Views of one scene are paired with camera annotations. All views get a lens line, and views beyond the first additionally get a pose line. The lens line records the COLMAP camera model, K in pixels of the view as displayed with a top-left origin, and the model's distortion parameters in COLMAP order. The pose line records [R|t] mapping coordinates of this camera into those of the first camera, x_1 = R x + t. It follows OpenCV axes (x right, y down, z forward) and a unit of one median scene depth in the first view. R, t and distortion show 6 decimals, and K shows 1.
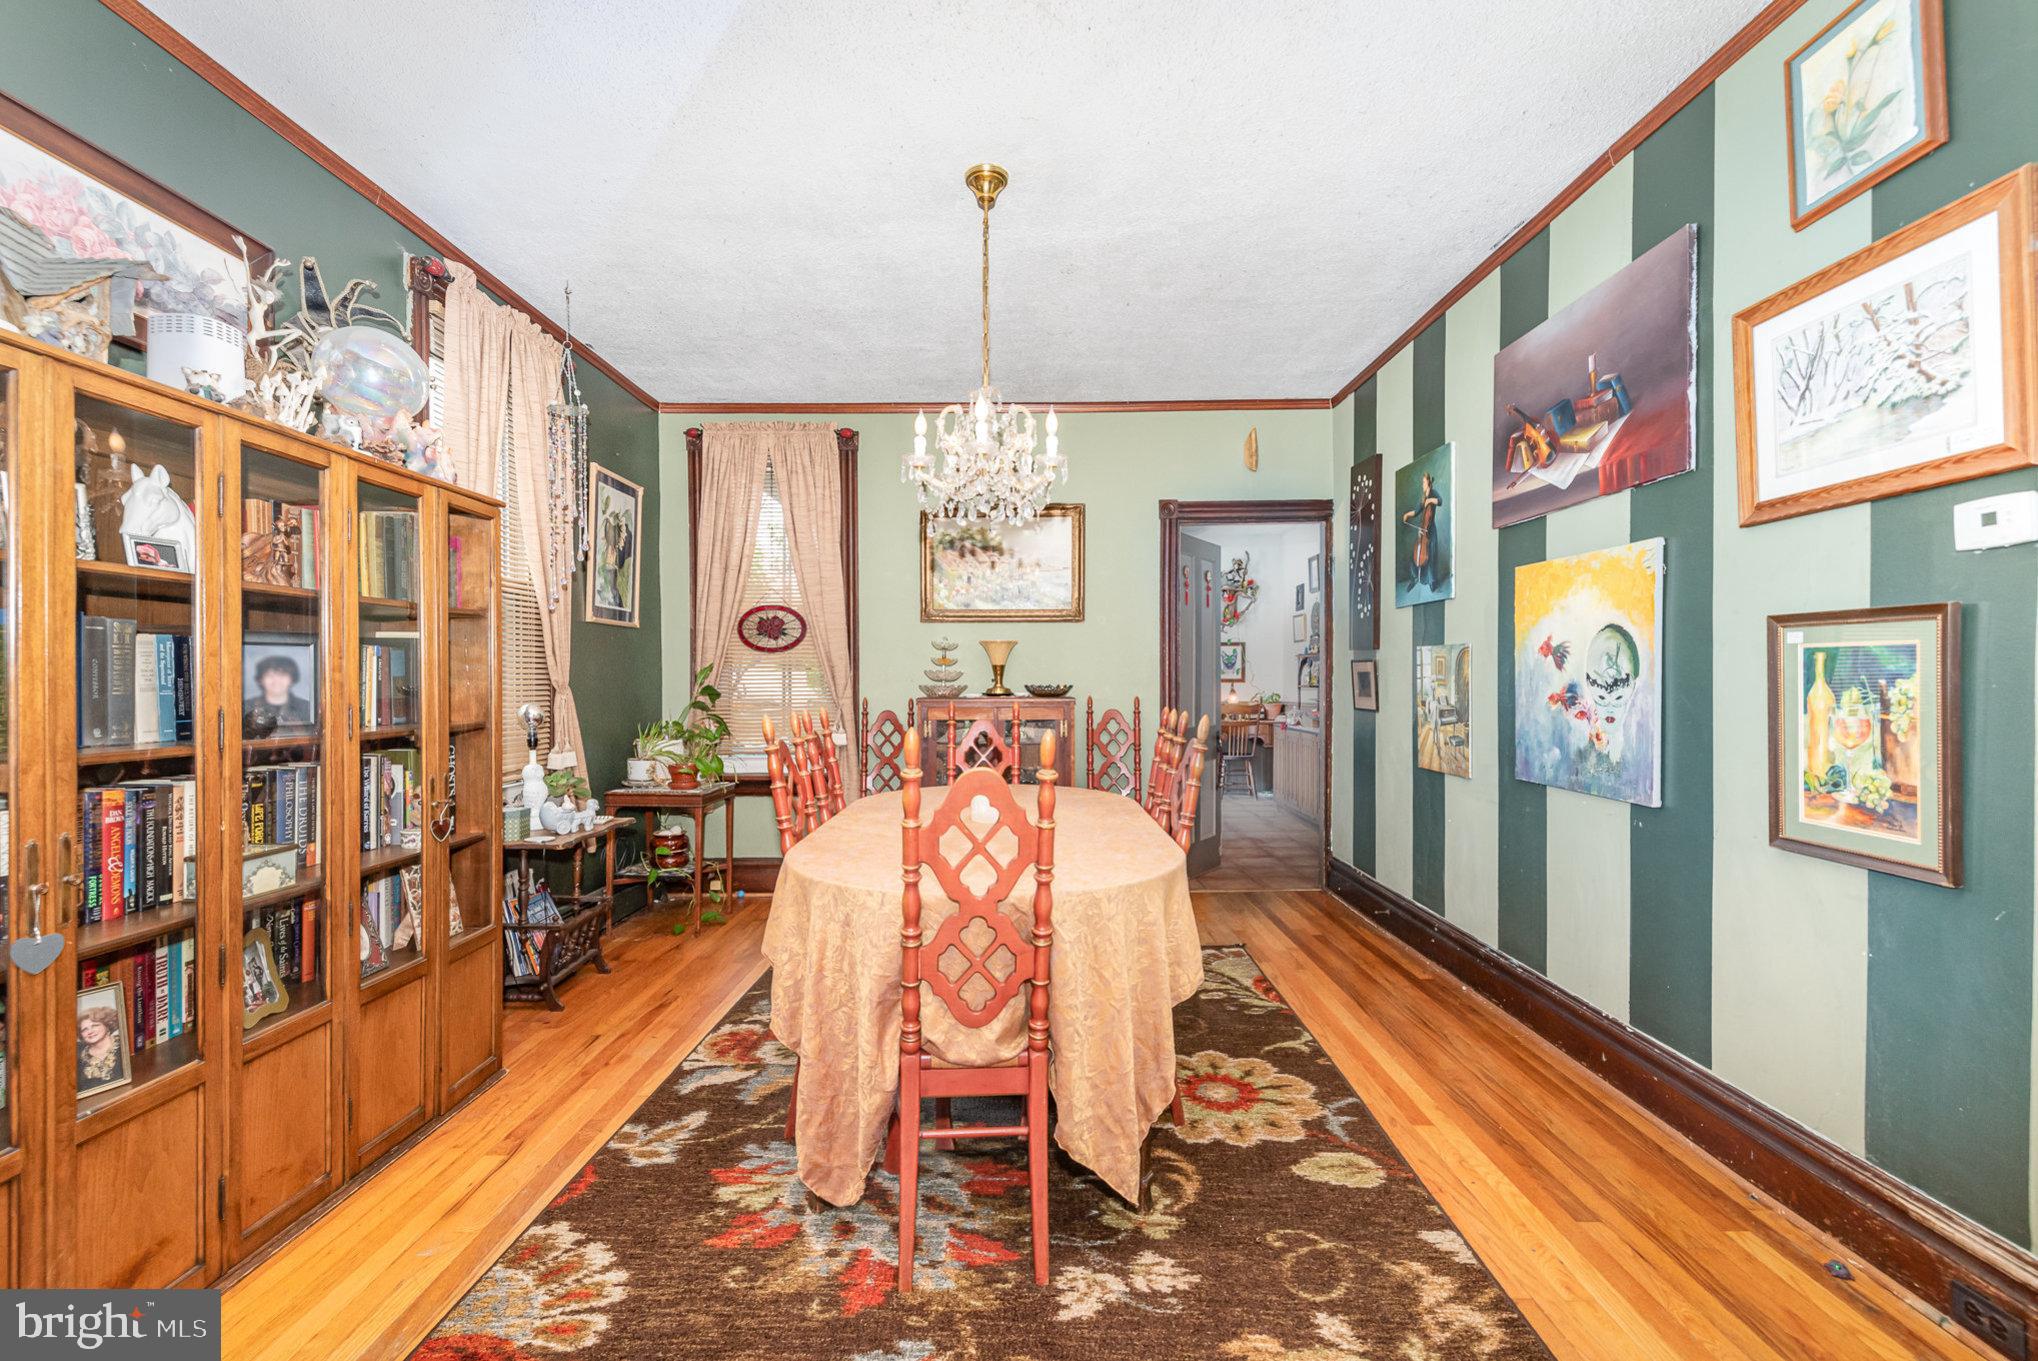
lens RADIAL K [[925.5, 0, 1006.2], [0, 925.5, 678.1], [0, 0, 1]] dist [0.000812, 0.000292]
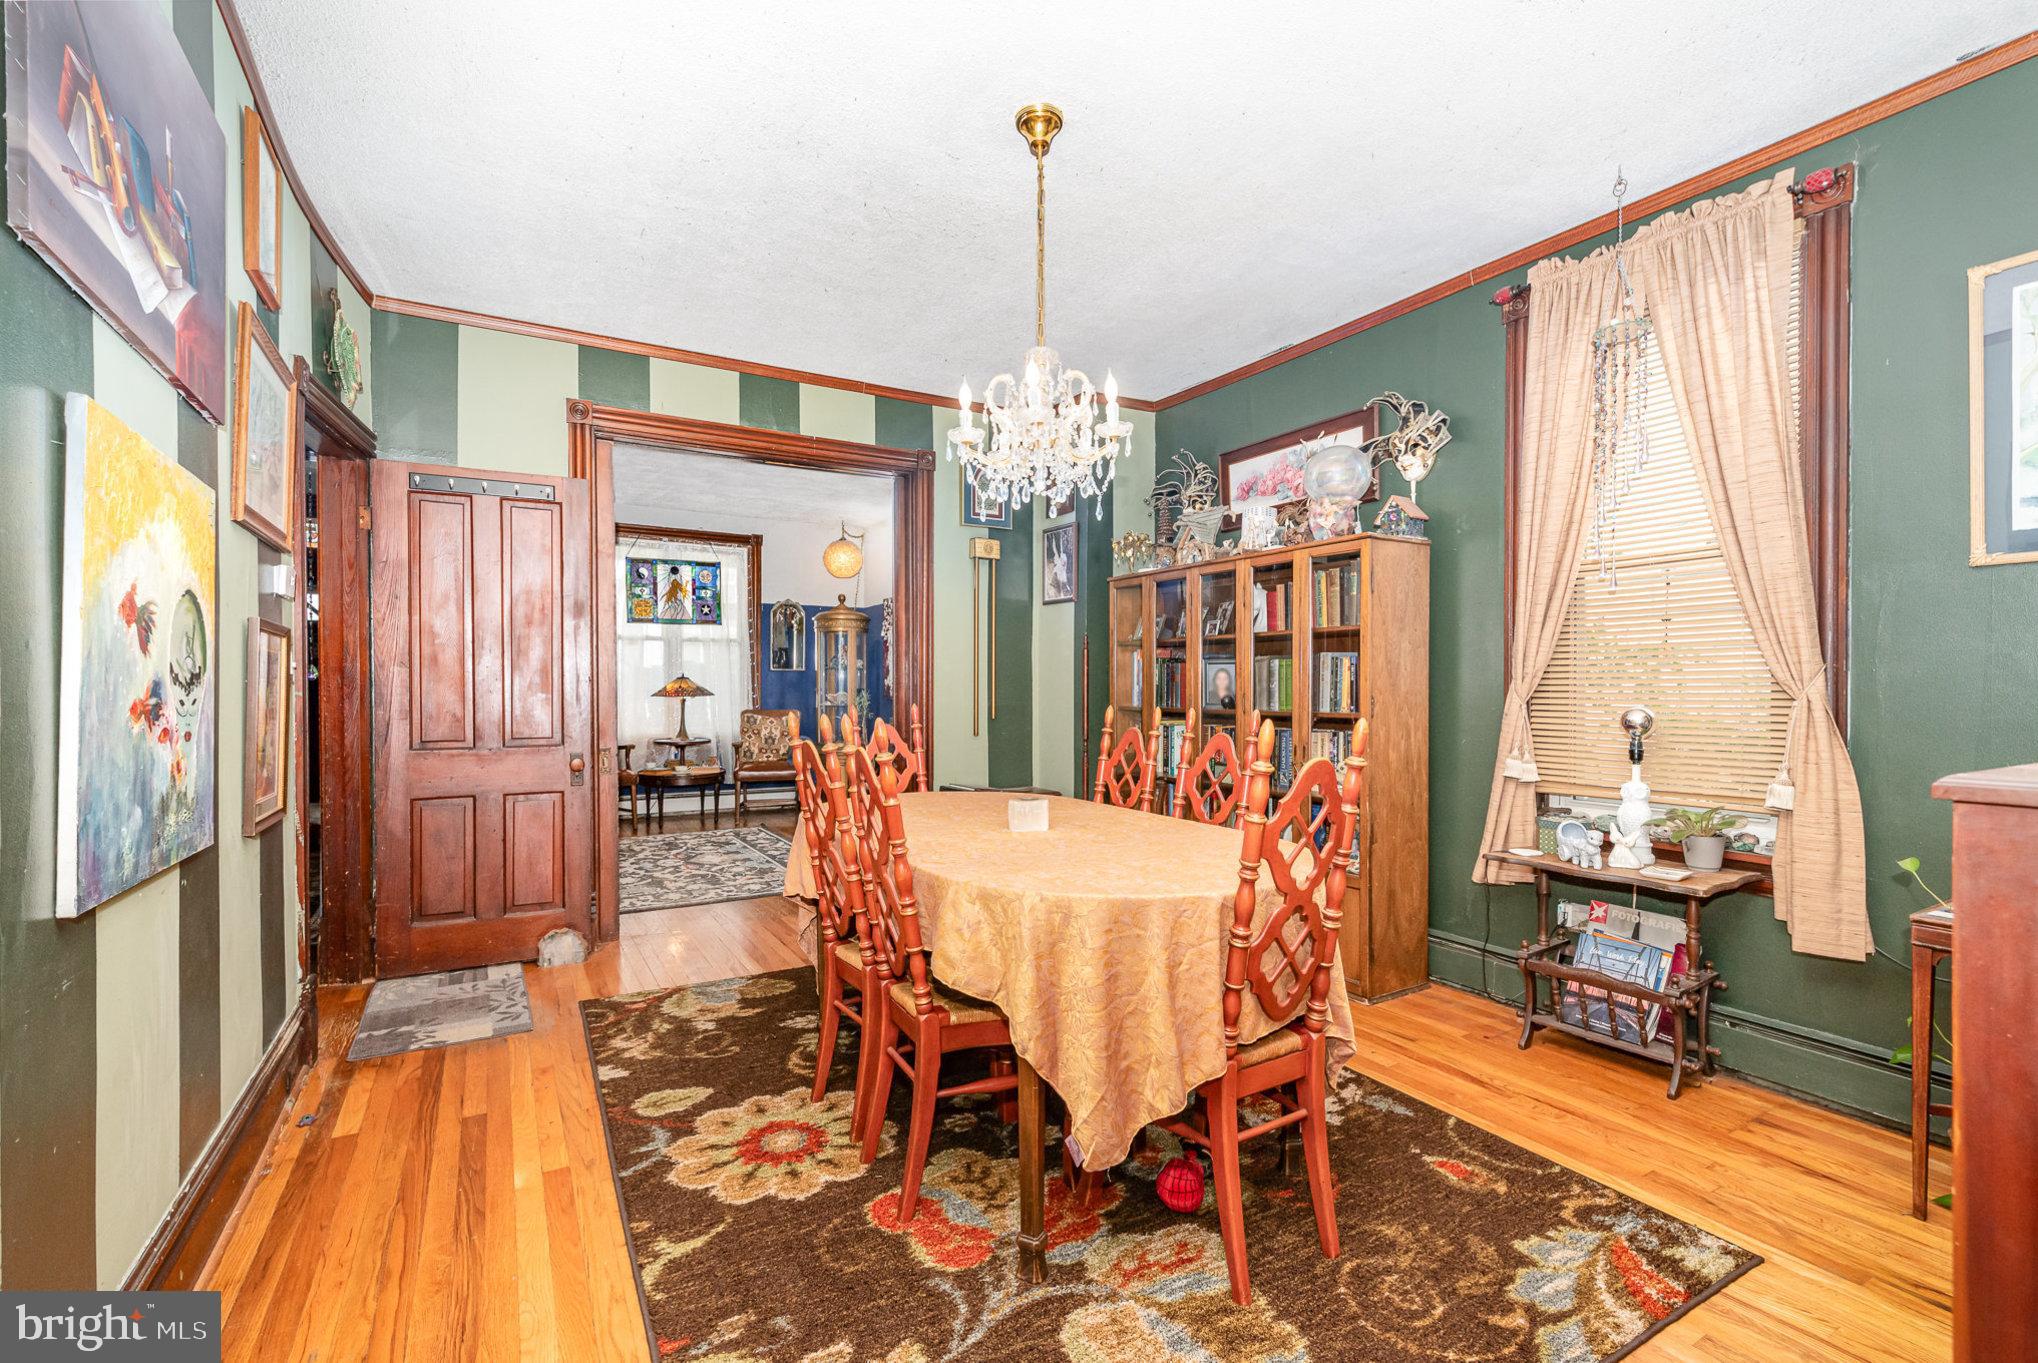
lens RADIAL K [[925.5, 0, 1015.4], [0, 925.5, 688.1], [0, 0, 1]] dist [0.000812, 0.000292]
pose [[-0.862877, 0.001653, -0.505412, 0.521766], [0.001279, 0.999999, 0.001088, 0.012035], [0.505413, 0.000293, -0.862877, 2.016981]]
